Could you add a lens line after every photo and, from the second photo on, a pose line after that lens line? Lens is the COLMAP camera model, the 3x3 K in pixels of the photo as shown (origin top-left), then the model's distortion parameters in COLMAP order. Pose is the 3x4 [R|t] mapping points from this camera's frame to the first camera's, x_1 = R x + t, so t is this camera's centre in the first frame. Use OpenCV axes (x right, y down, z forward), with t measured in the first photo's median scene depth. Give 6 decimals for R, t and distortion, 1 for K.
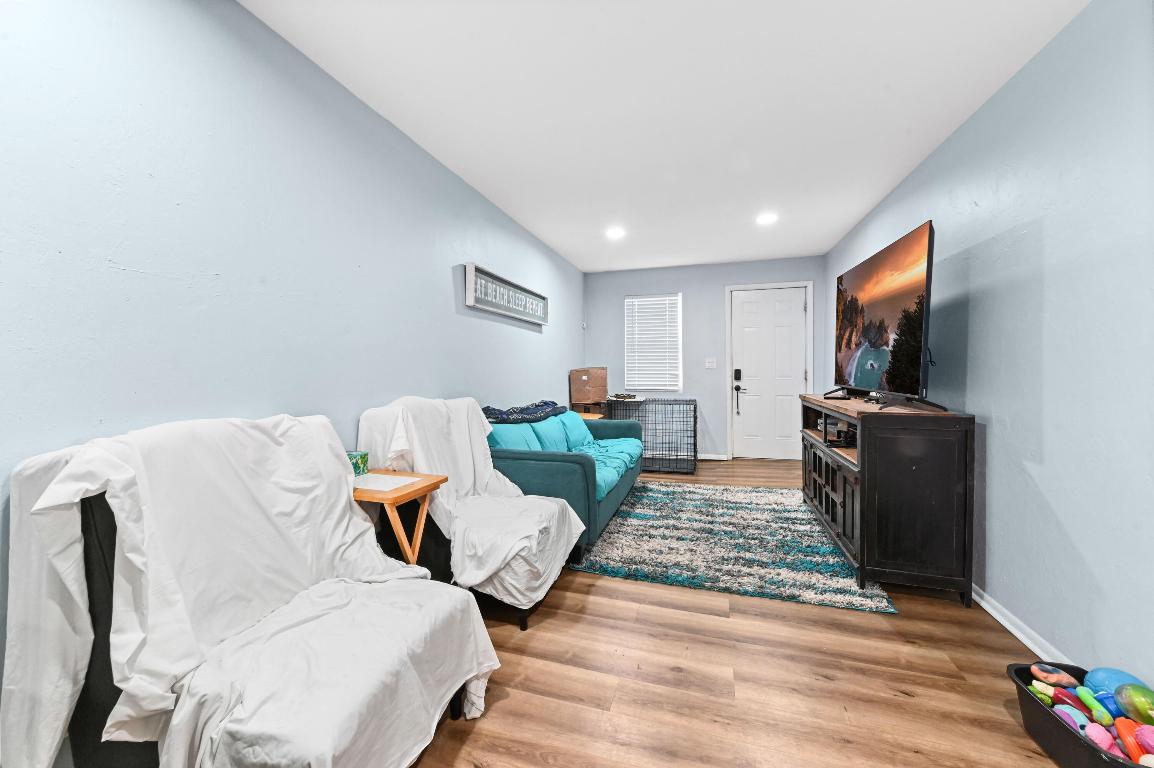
lens RADIAL K [[451.7, 0, 545.1], [0, 451.7, 391.7], [0, 0, 1]] dist [0.014573, -0.000361]
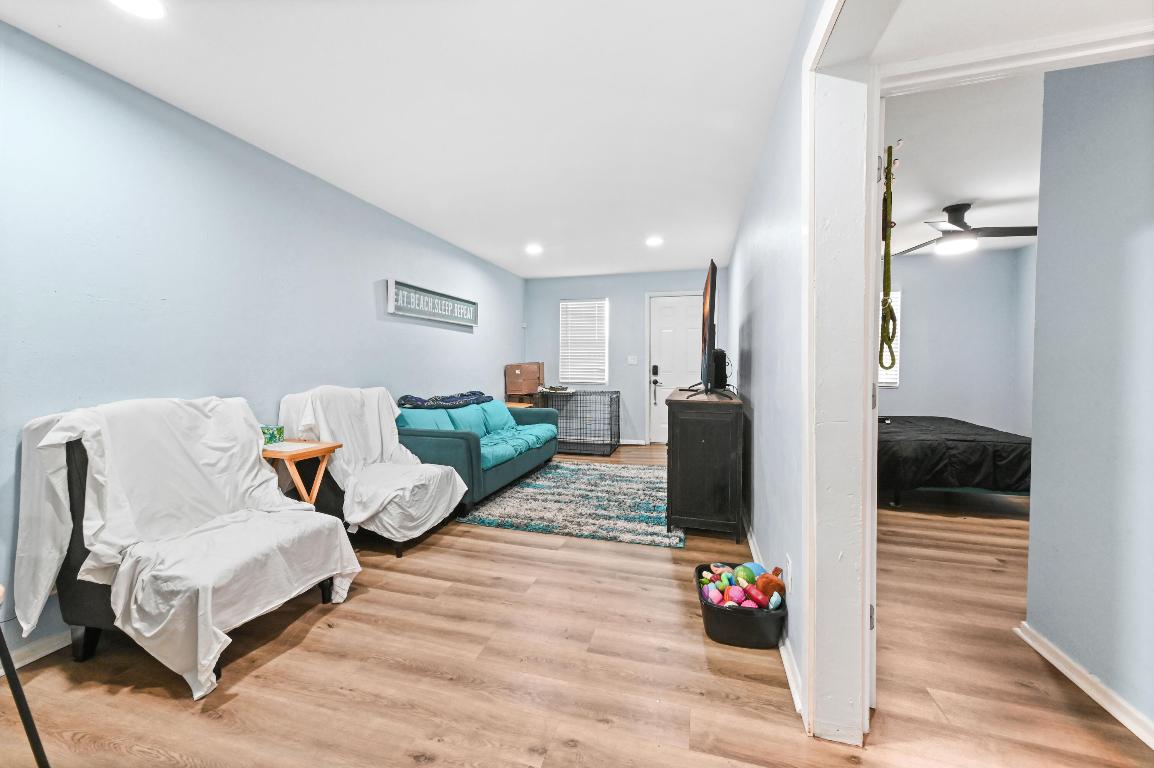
lens RADIAL K [[451.7, 0, 551.0], [0, 451.7, 379.4], [0, 0, 1]] dist [0.014573, -0.000361]
pose [[0.999573, 0.007950, 0.028133, 0.327951], [-0.007601, 0.999893, -0.012471, 0.004631], [-0.028229, 0.012251, 0.999526, -0.337602]]
